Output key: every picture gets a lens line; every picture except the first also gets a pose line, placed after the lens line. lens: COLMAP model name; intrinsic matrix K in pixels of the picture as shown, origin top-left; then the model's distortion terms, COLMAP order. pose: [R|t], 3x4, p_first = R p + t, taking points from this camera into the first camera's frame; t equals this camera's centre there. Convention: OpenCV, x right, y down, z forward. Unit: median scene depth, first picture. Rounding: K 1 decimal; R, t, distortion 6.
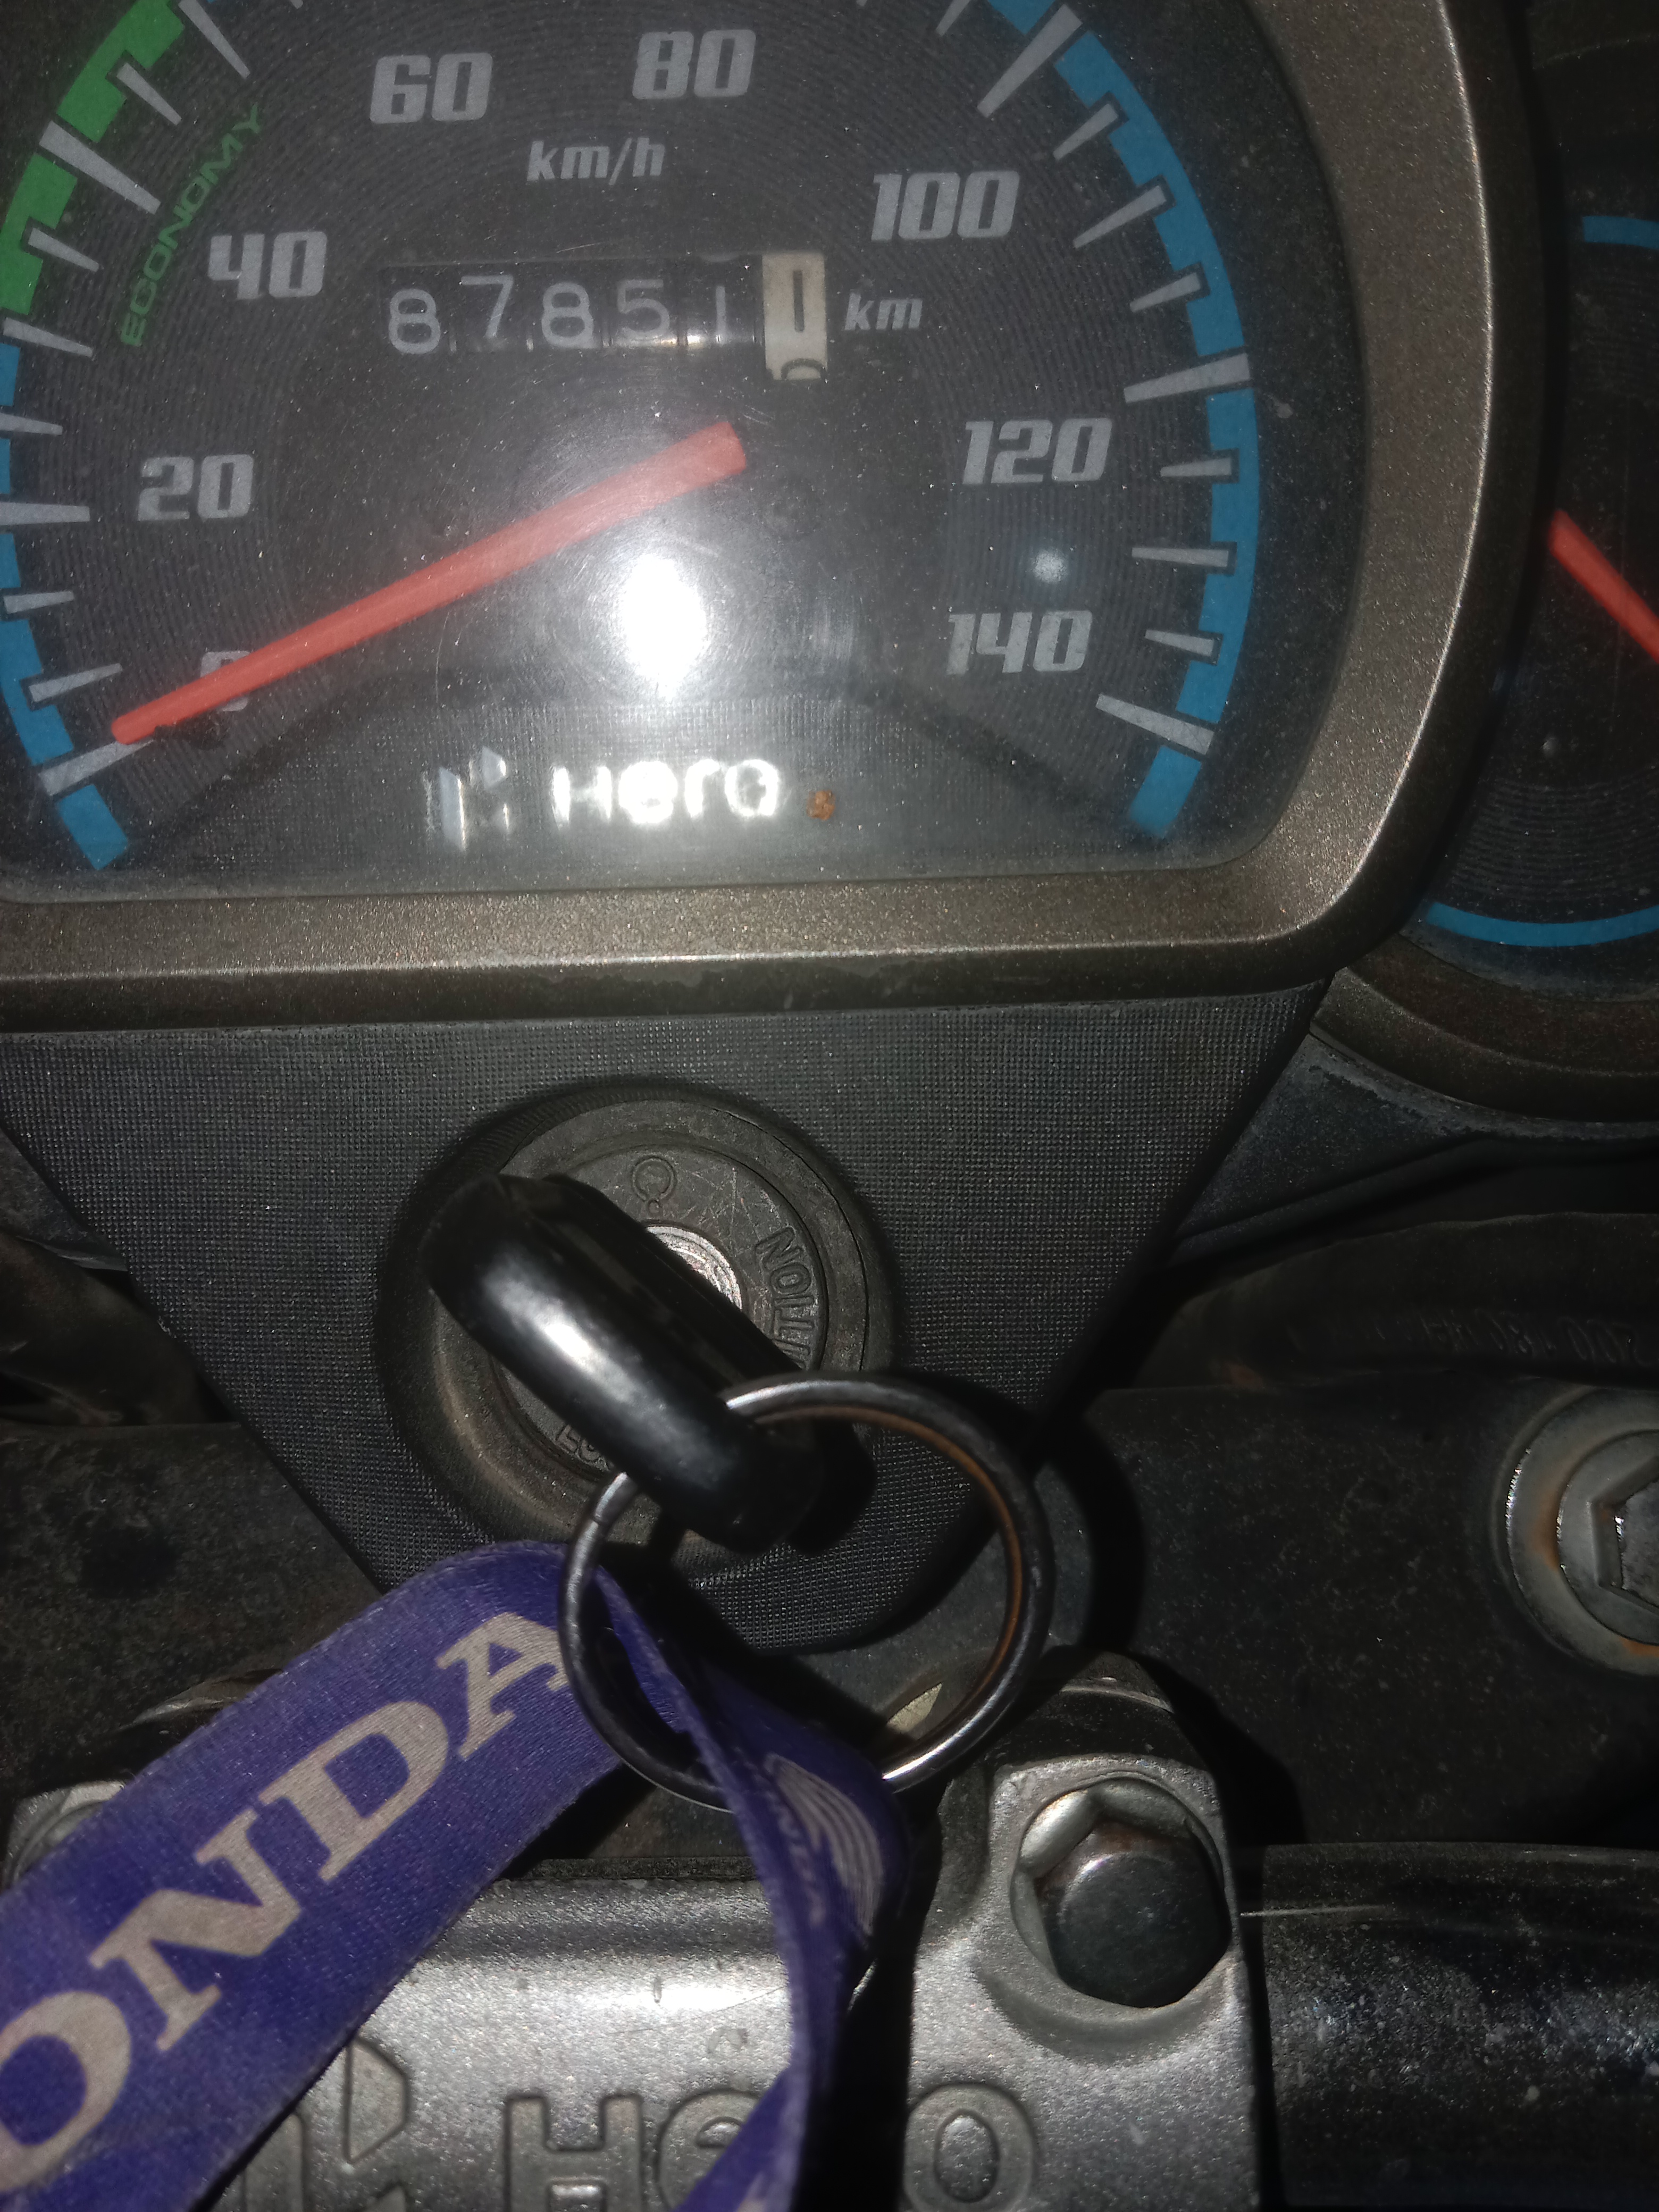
lens RADIAL K [[1732.5, 0, 839.1], [0, 1732.5, 1133.7], [0, 0, 1]] dist [-0.023956, -0.029743]
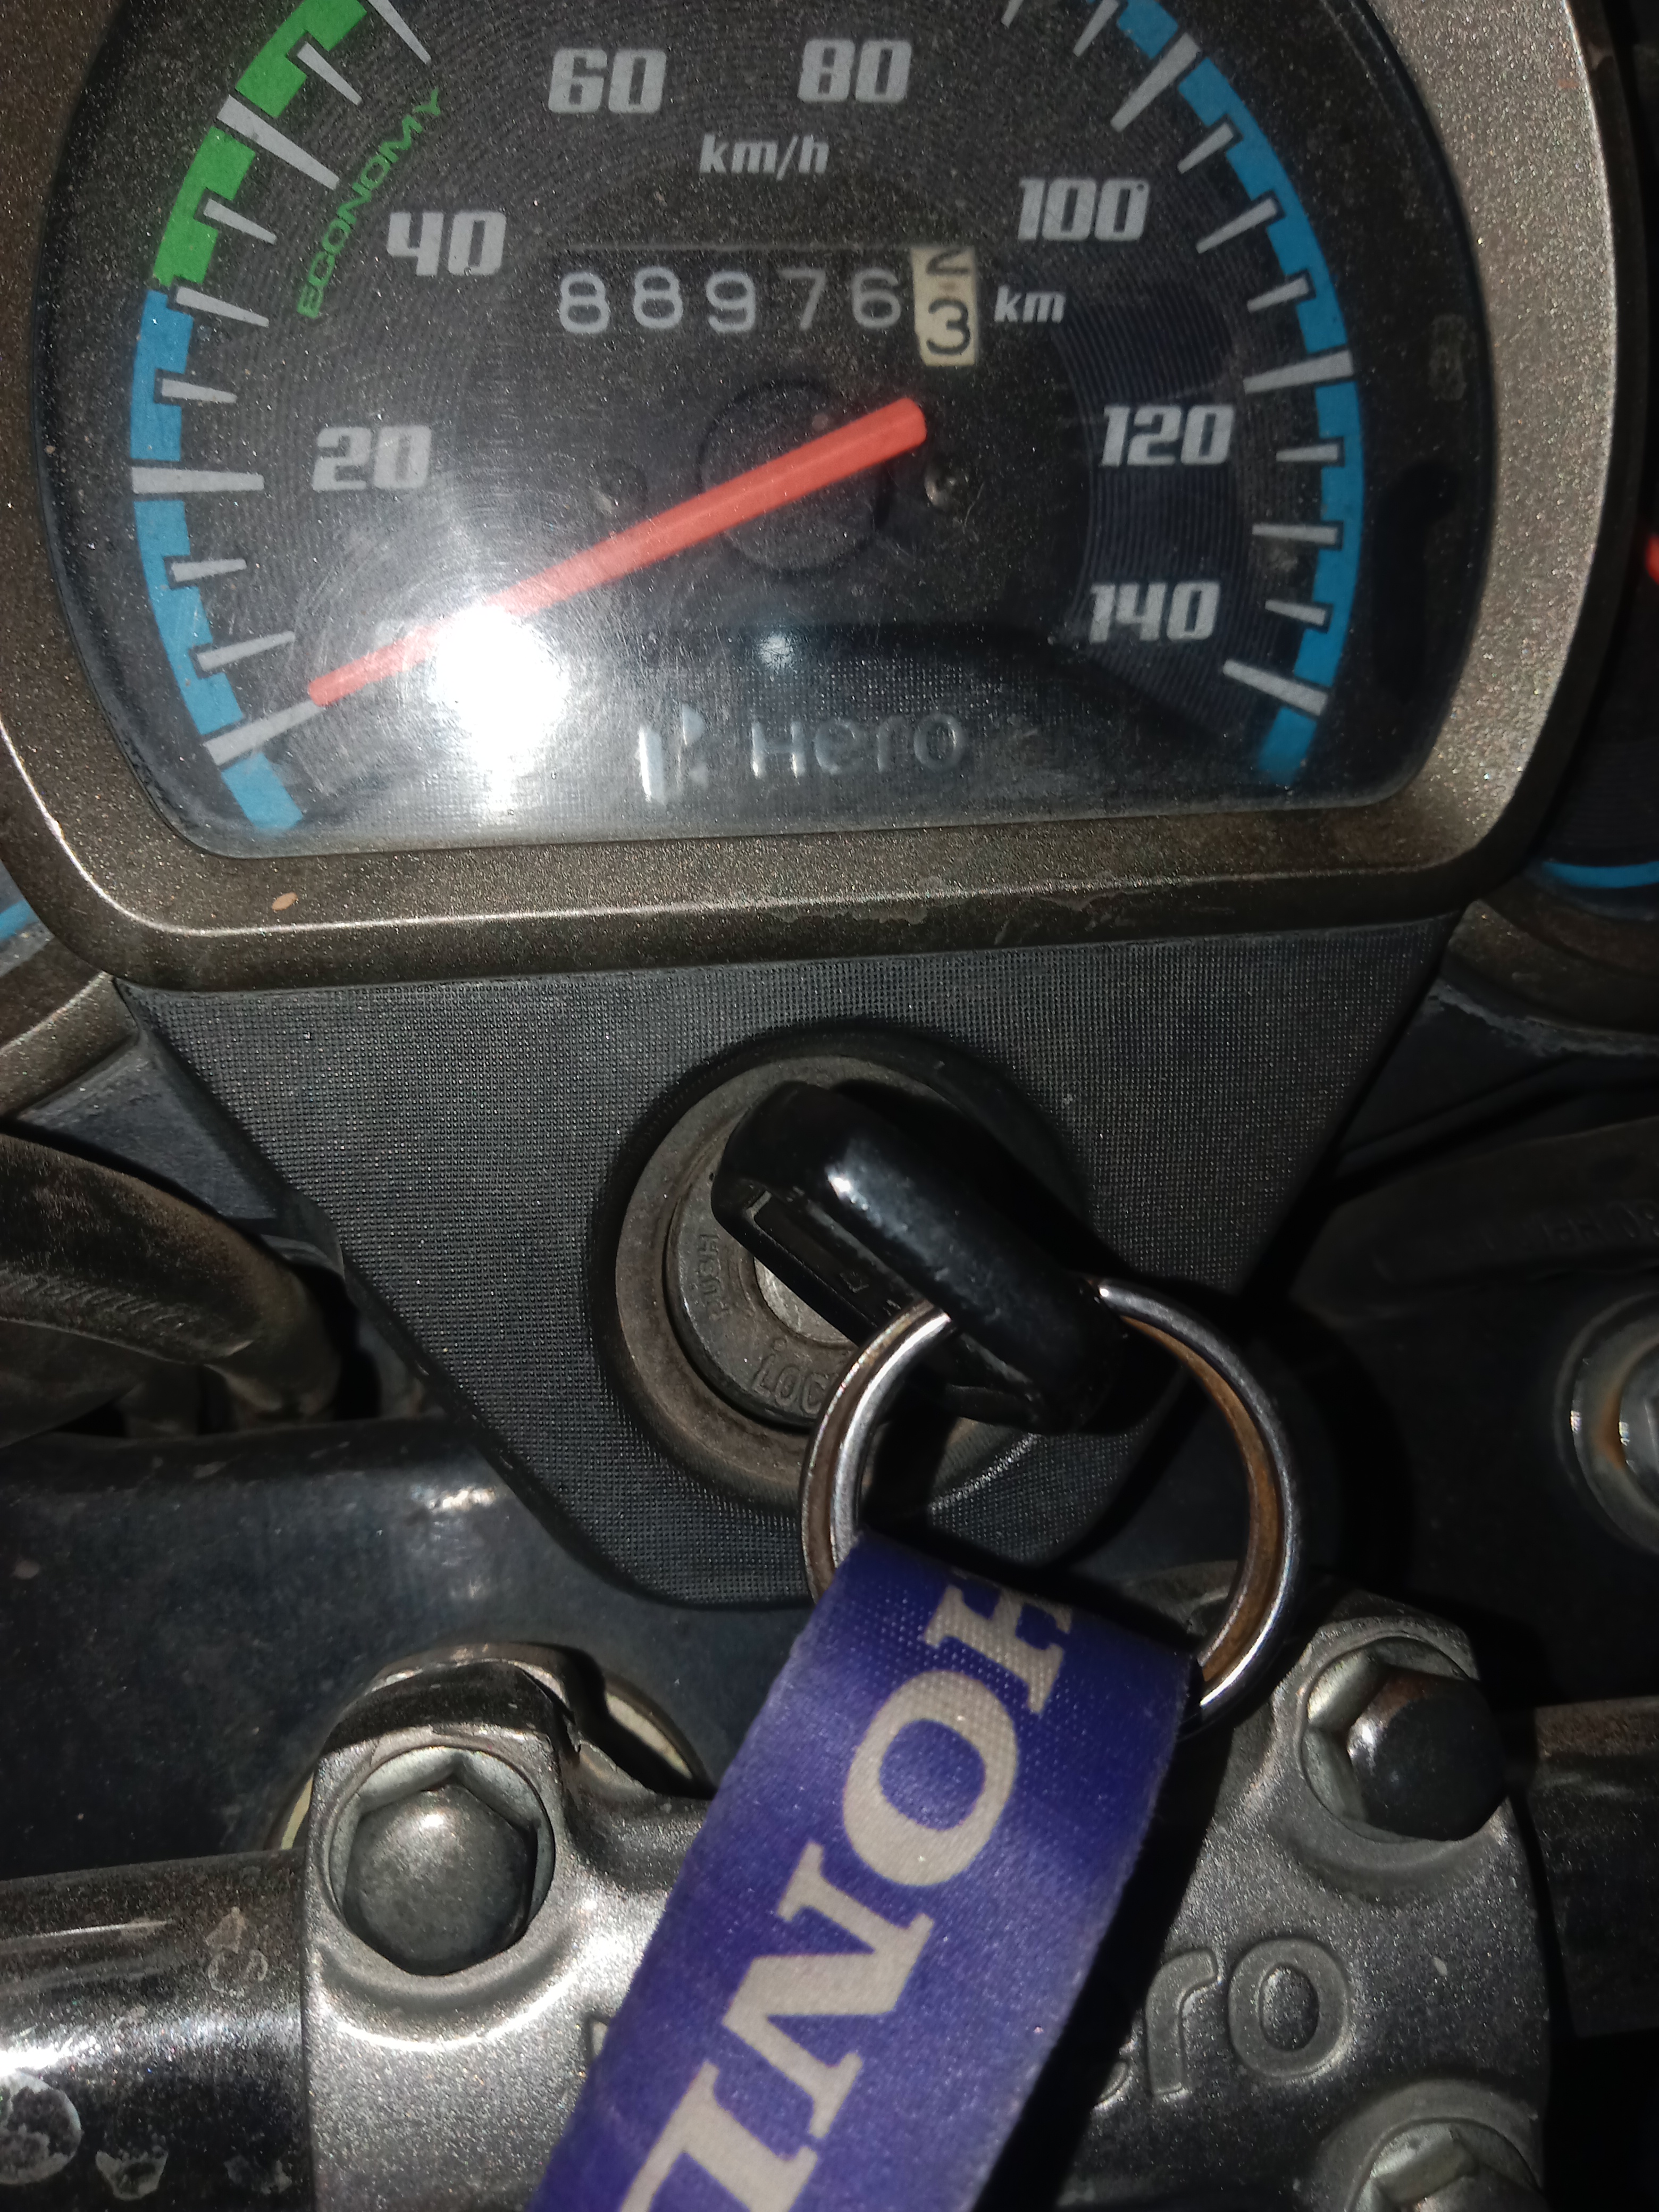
lens RADIAL K [[1732.5, 0, 831.6], [0, 1732.5, 1145.4], [0, 0, 1]] dist [-0.023956, -0.029743]
pose [[0.989297, -0.045460, 0.138654, -0.272347], [0.051658, 0.997805, -0.041434, 0.085506], [-0.136466, 0.048154, 0.989474, -0.020760]]
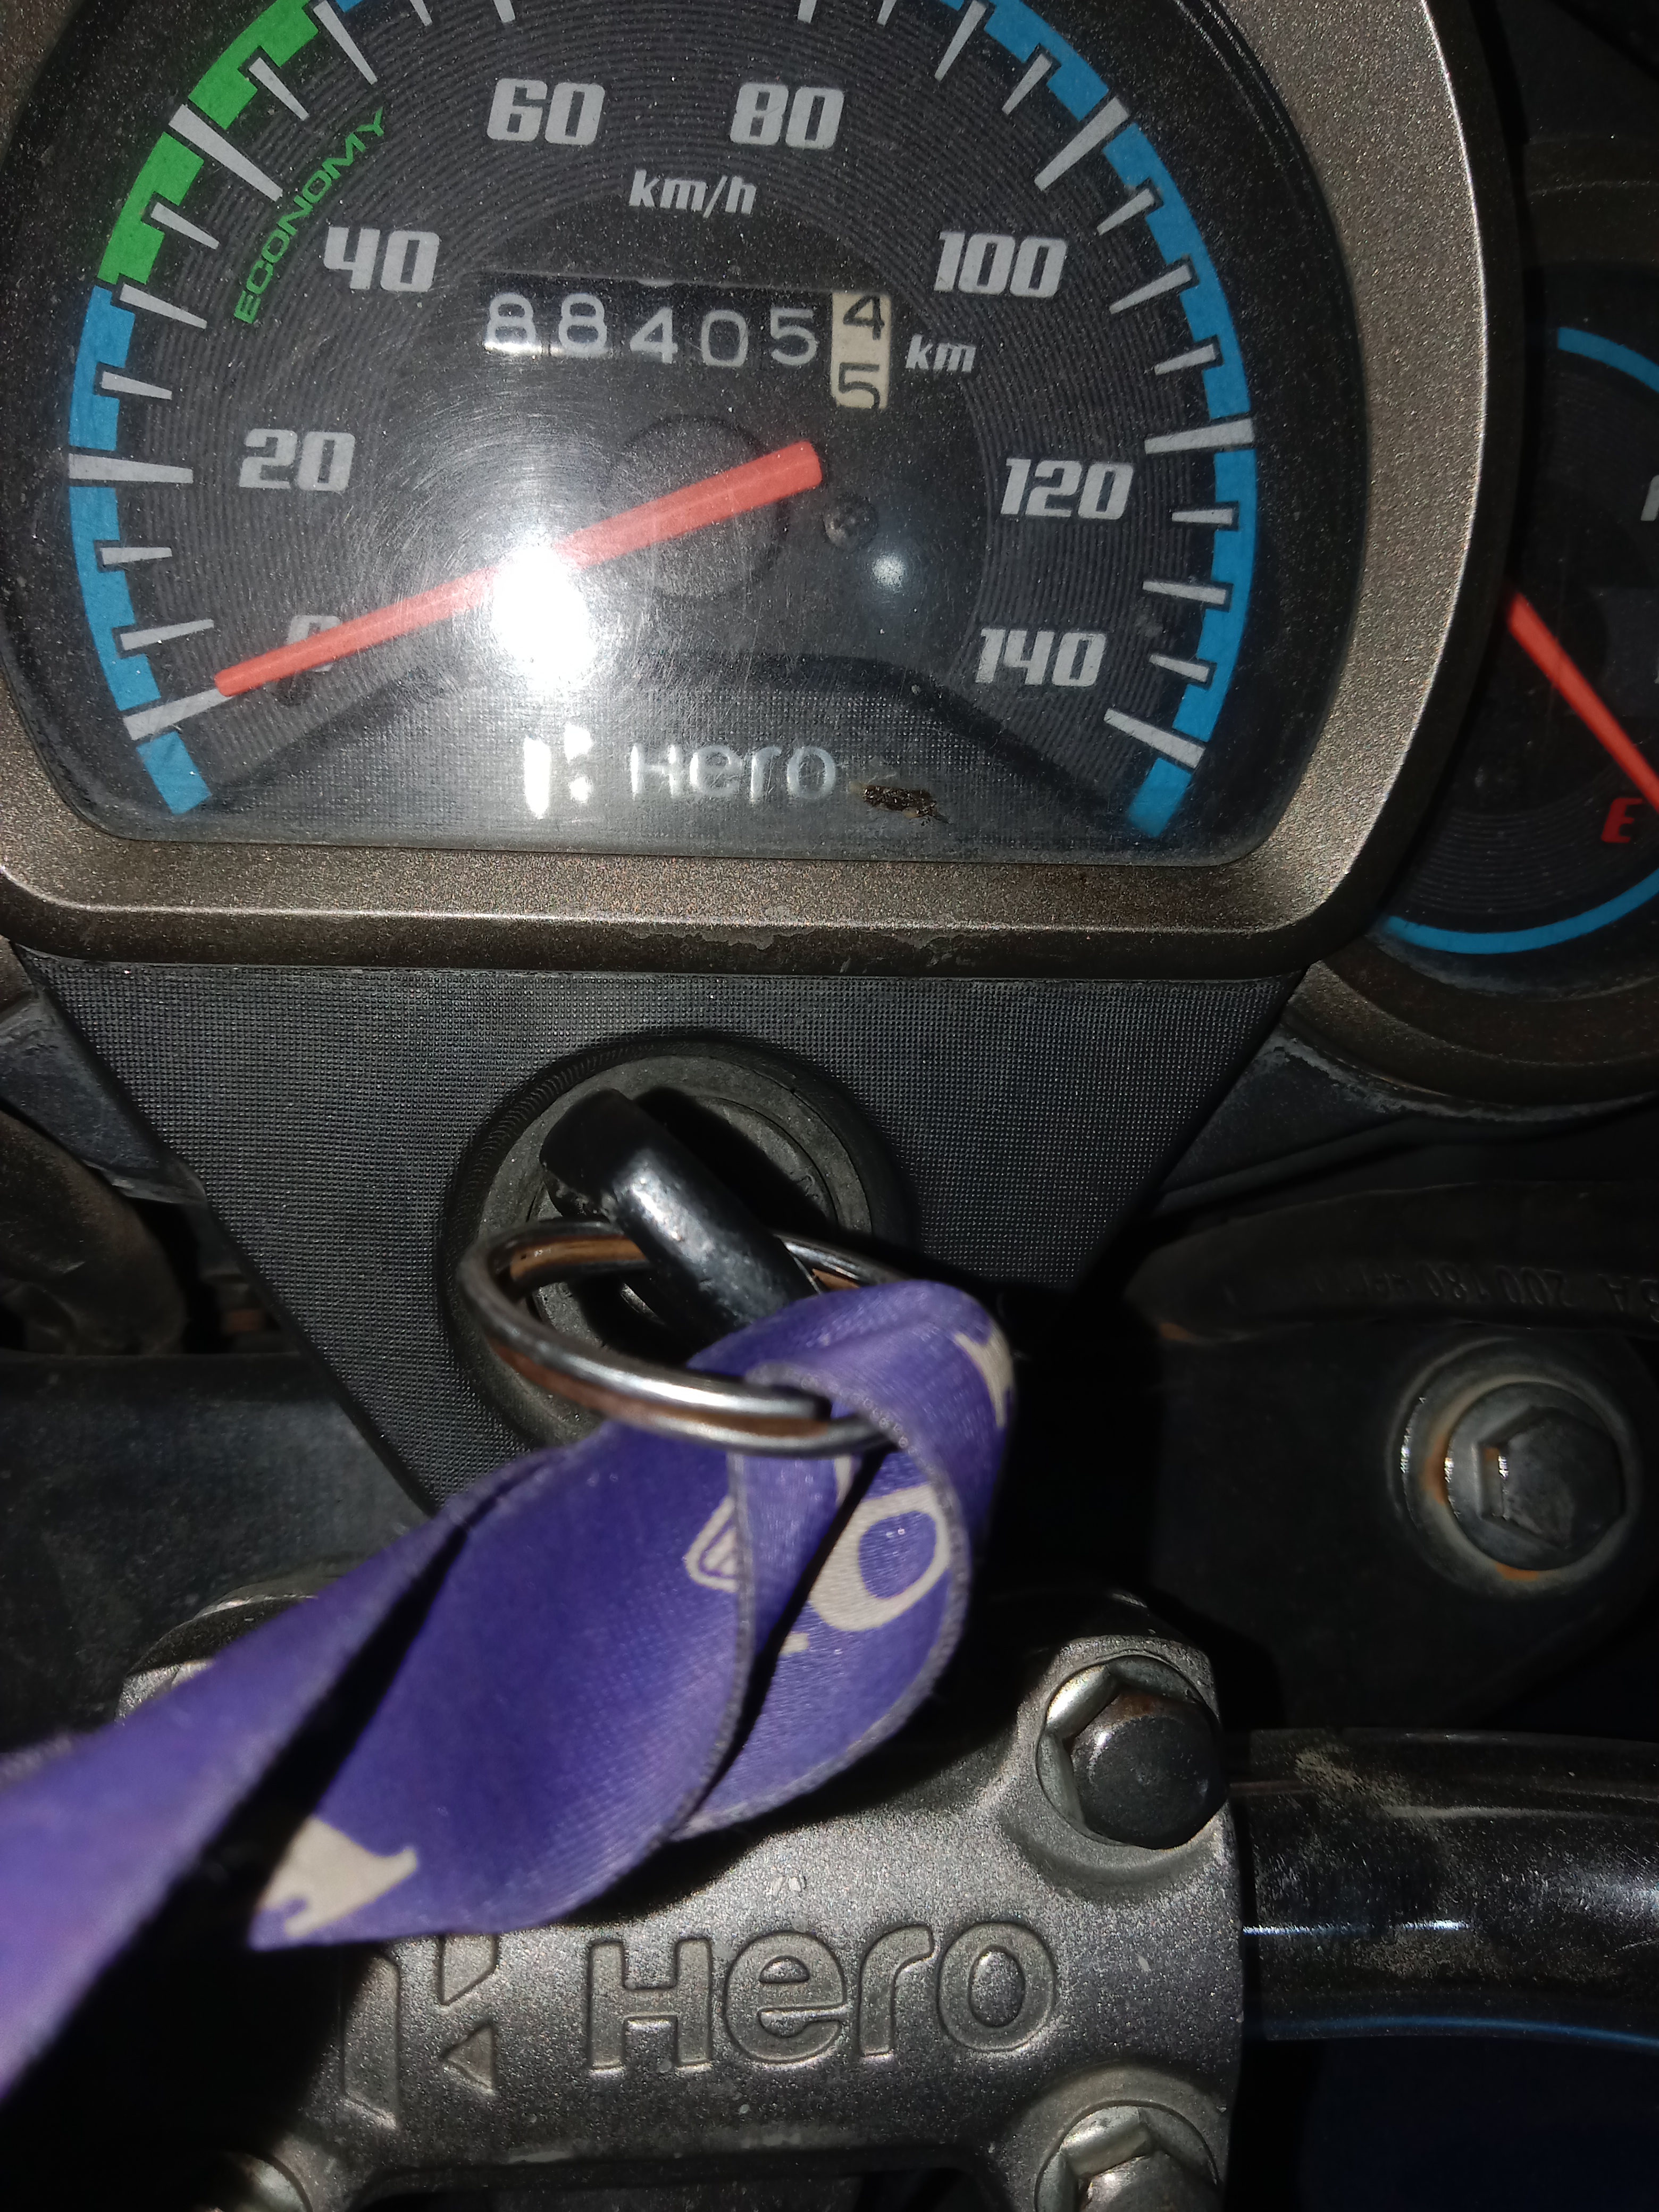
lens RADIAL K [[1732.5, 0, 821.5], [0, 1732.5, 1126.2], [0, 0, 1]] dist [-0.023956, -0.029743]
pose [[0.992486, 0.036901, 0.116665, -0.164589], [-0.036561, 0.999319, -0.005053, 0.031548], [-0.116772, 0.000750, 0.993159, -0.100764]]
